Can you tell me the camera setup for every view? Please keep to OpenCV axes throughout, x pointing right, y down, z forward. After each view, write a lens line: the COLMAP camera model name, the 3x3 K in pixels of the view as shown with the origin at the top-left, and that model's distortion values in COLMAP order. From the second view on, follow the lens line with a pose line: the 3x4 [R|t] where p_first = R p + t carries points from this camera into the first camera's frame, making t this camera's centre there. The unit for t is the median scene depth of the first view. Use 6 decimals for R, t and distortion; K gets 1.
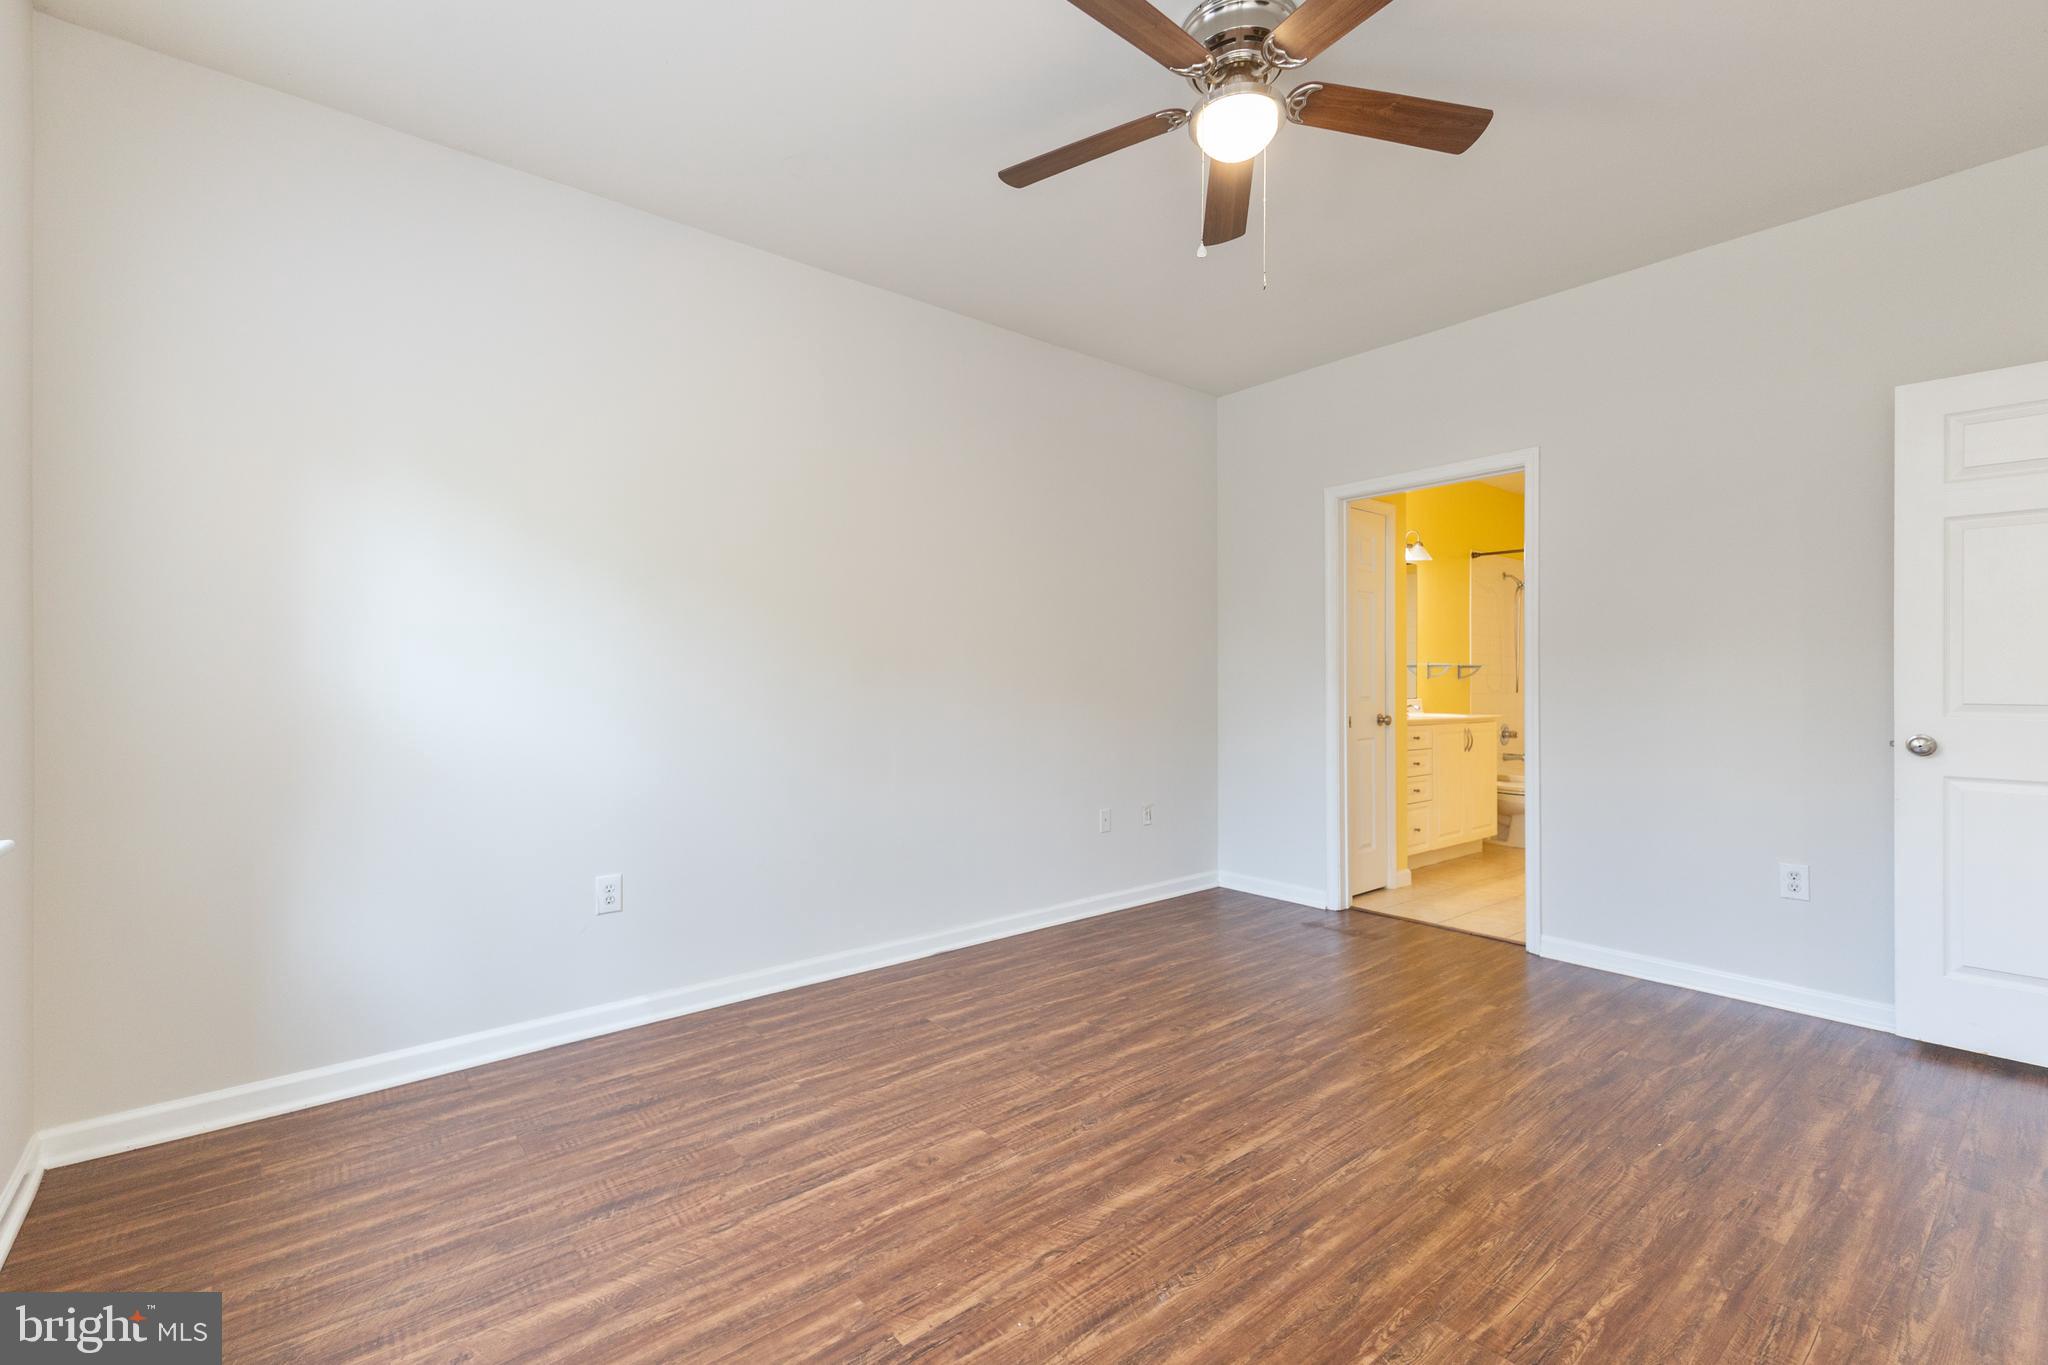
lens RADIAL K [[895.3, 0, 1024.0], [0, 895.3, 682.5], [0, 0, 1]] dist [0.019190, -0.000287]
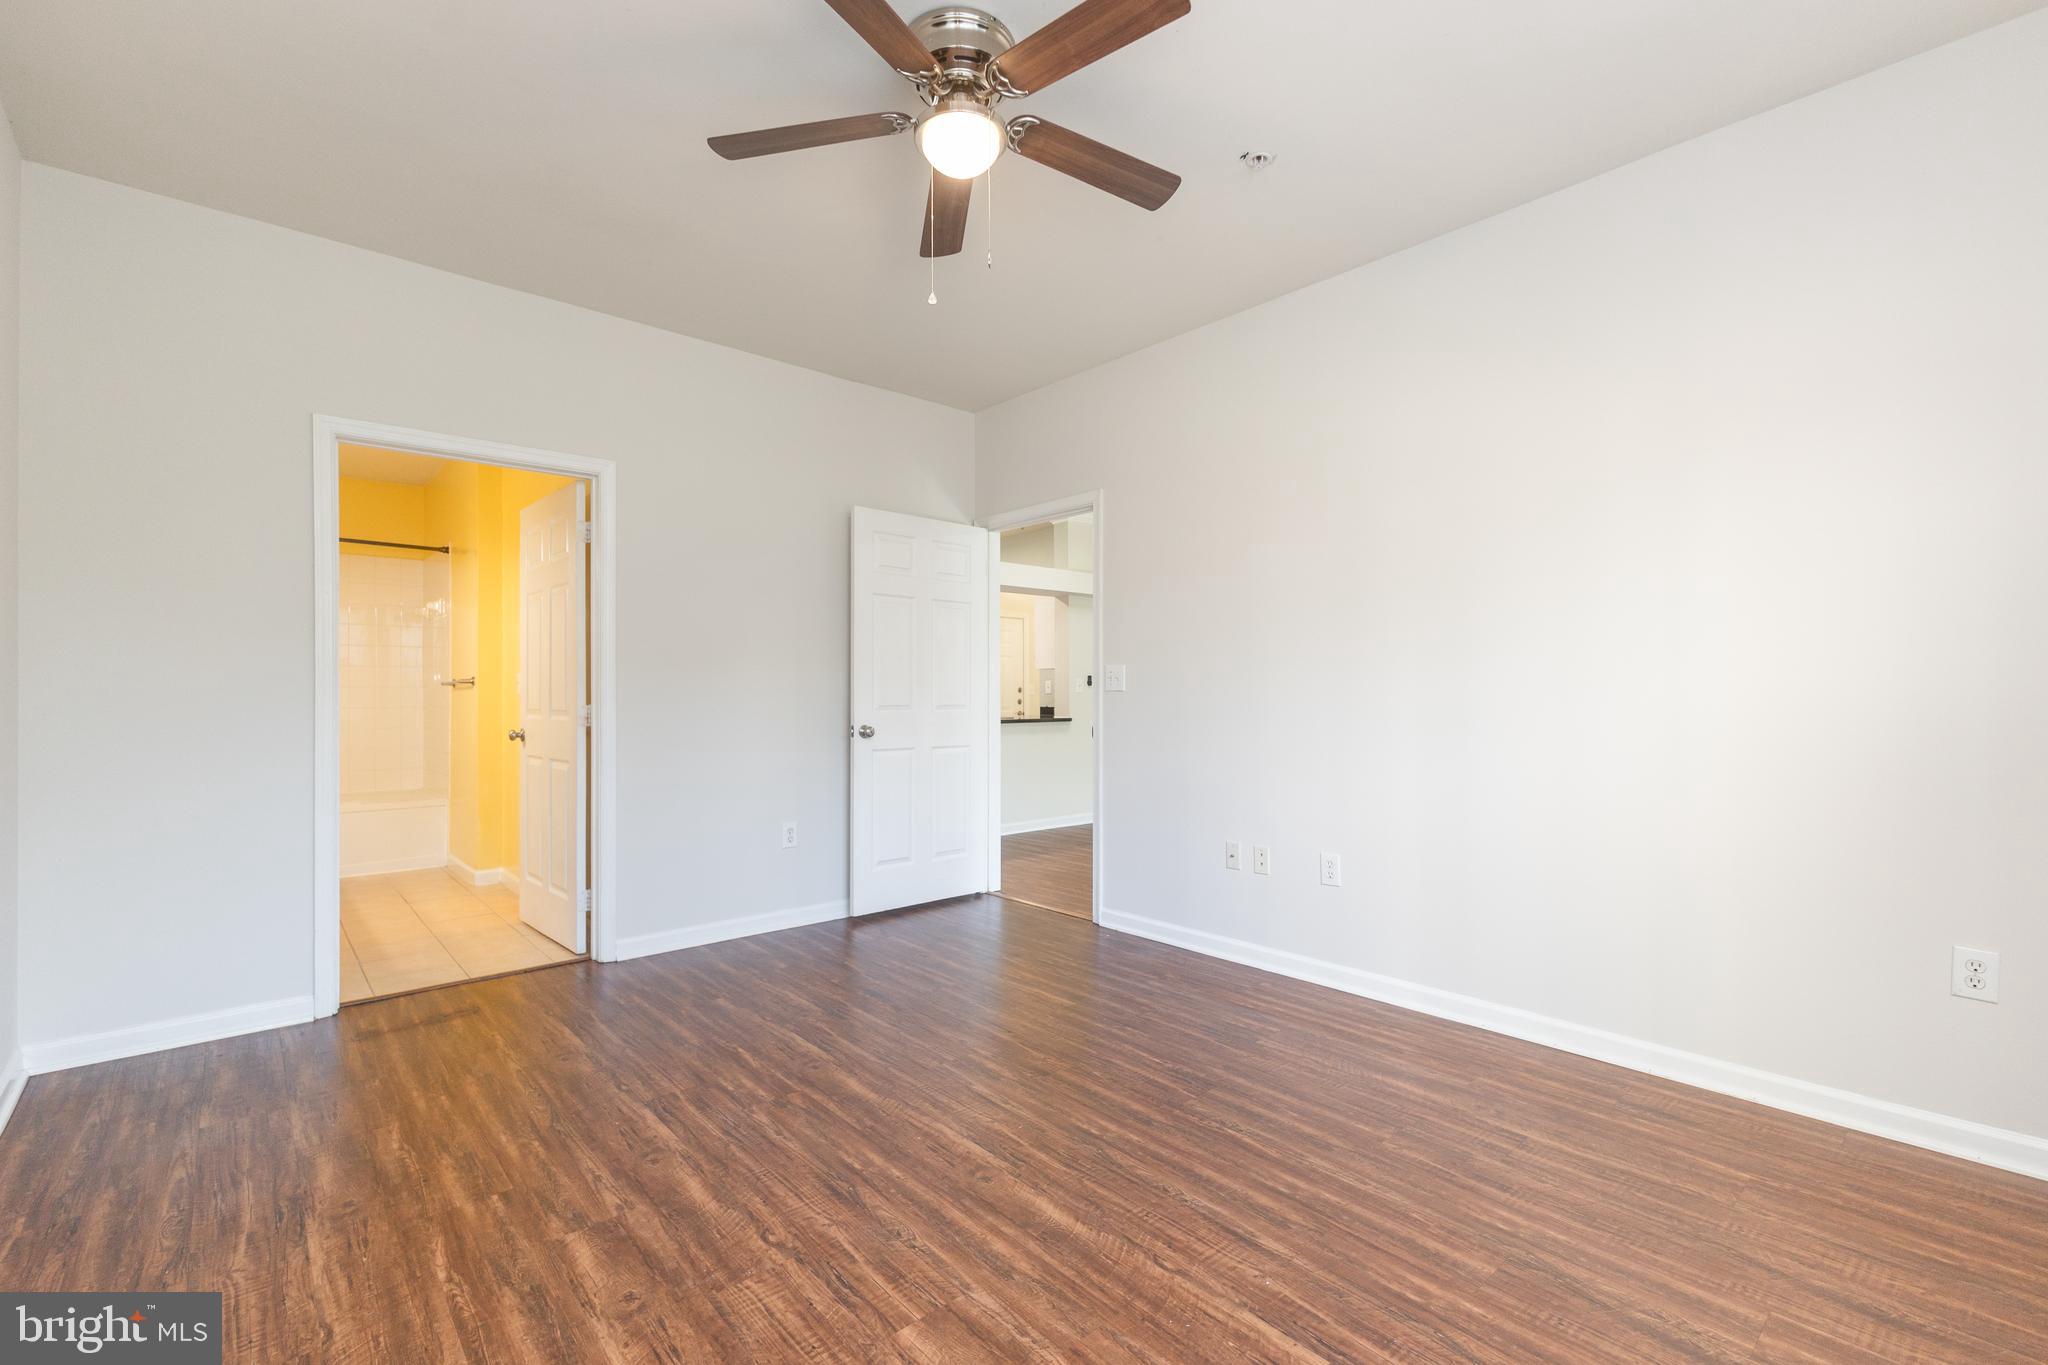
lens RADIAL K [[895.3, 0, 1024.0], [0, 895.3, 682.5], [0, 0, 1]] dist [0.019190, -0.000287]
pose [[-0.033100, 0.016801, 0.999311, -0.630249], [0.001358, 0.999859, -0.016766, 0.006475], [-0.999451, 0.000802, -0.033118, 0.769587]]
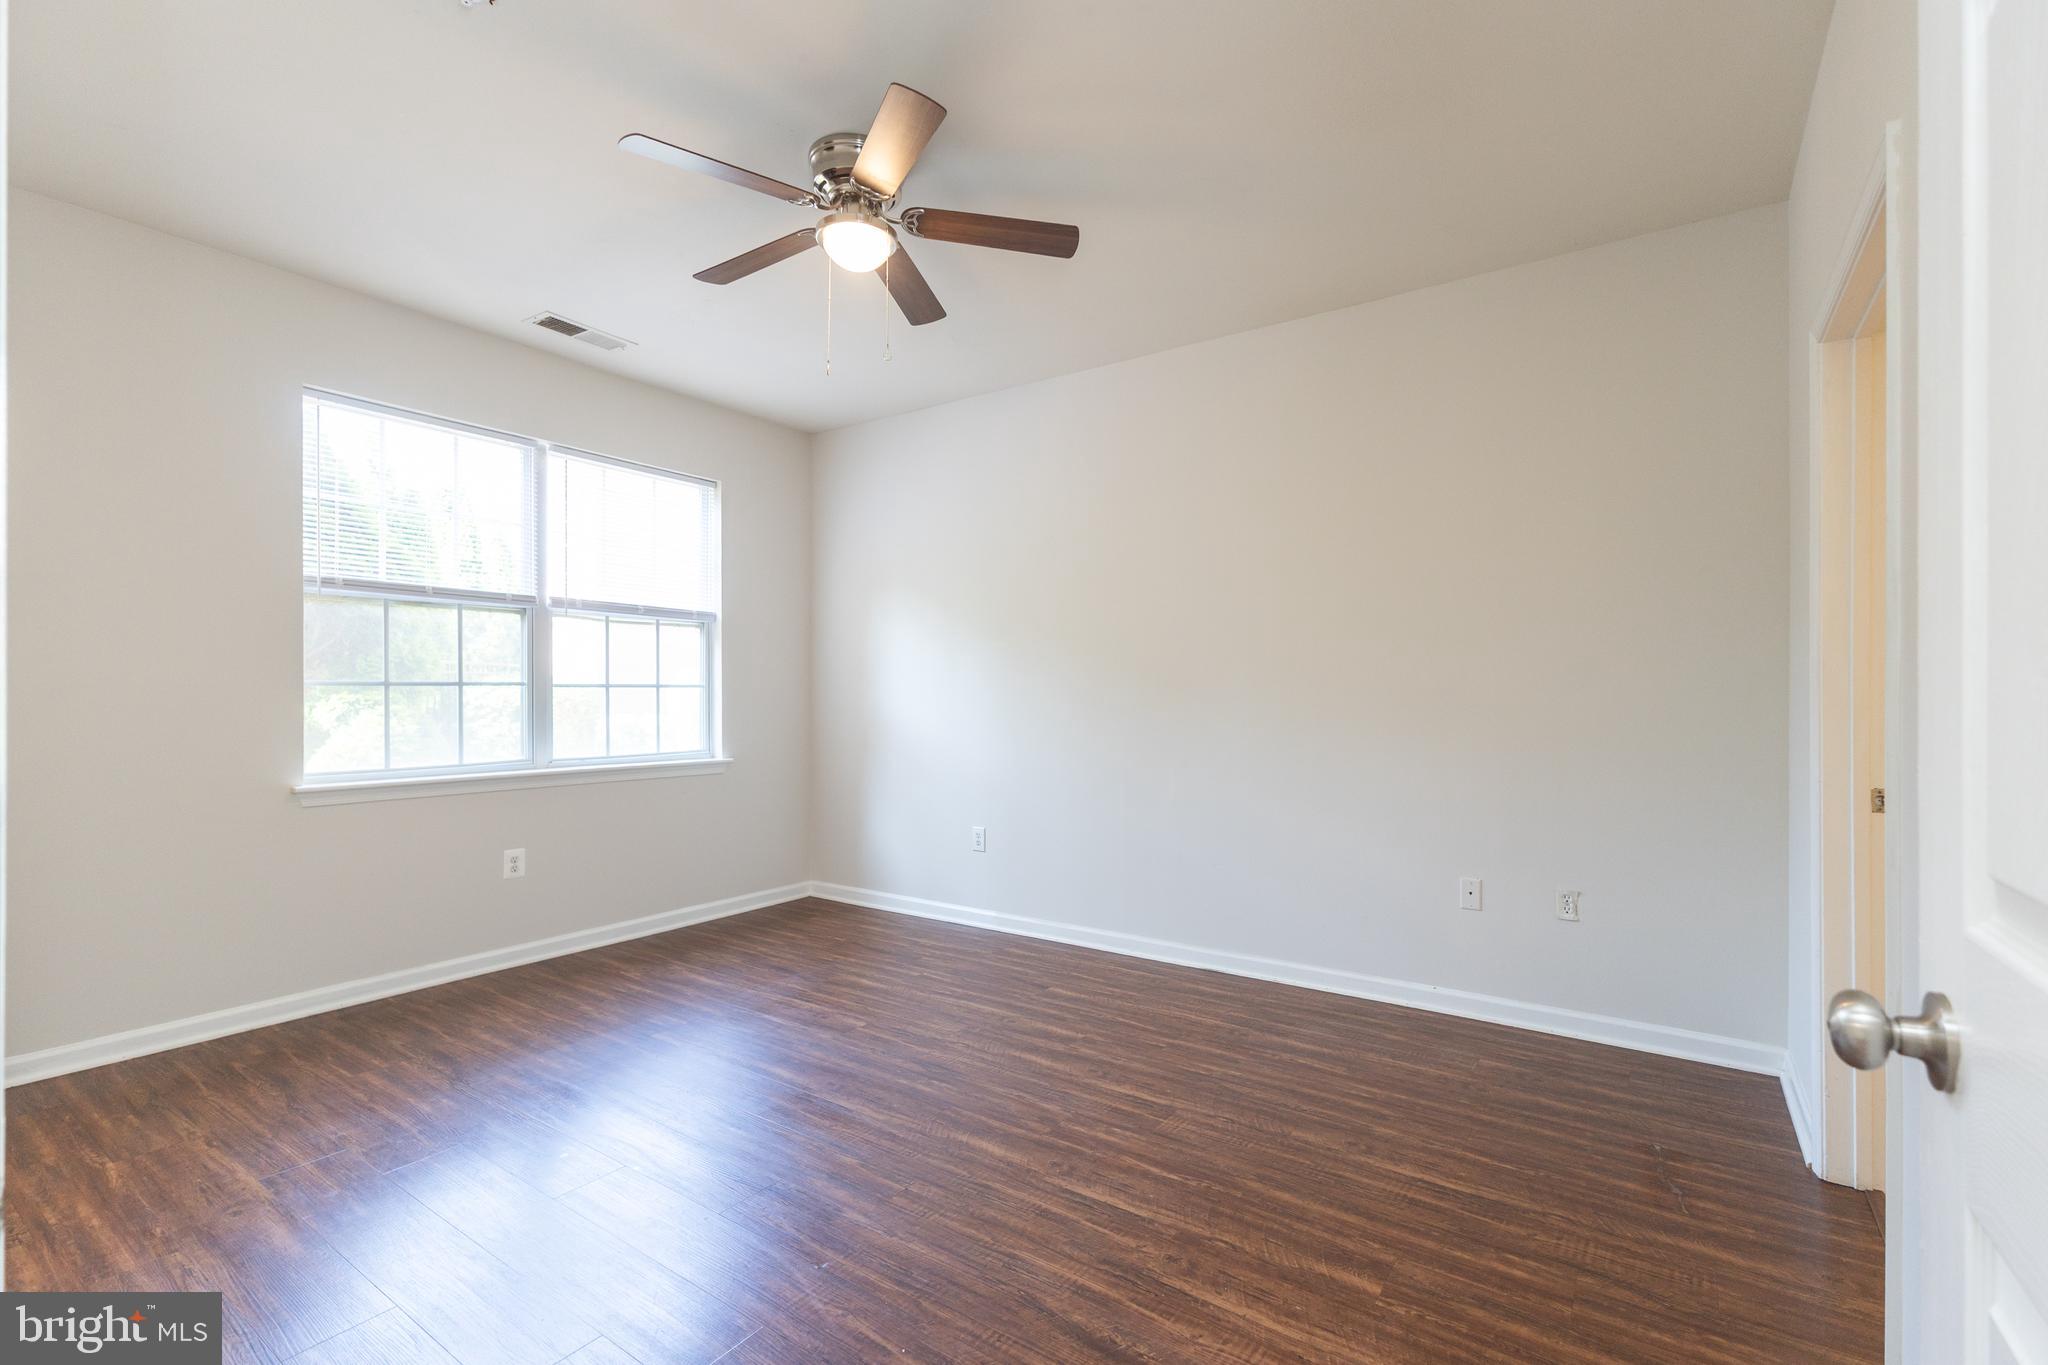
lens RADIAL K [[895.3, 0, 1024.0], [0, 895.3, 682.5], [0, 0, 1]] dist [0.019190, -0.000287]
pose [[0.263493, -0.011181, -0.964596, 1.155948], [0.001770, 0.999937, -0.011107, -0.021002], [0.964660, 0.001219, 0.263496, 0.720147]]
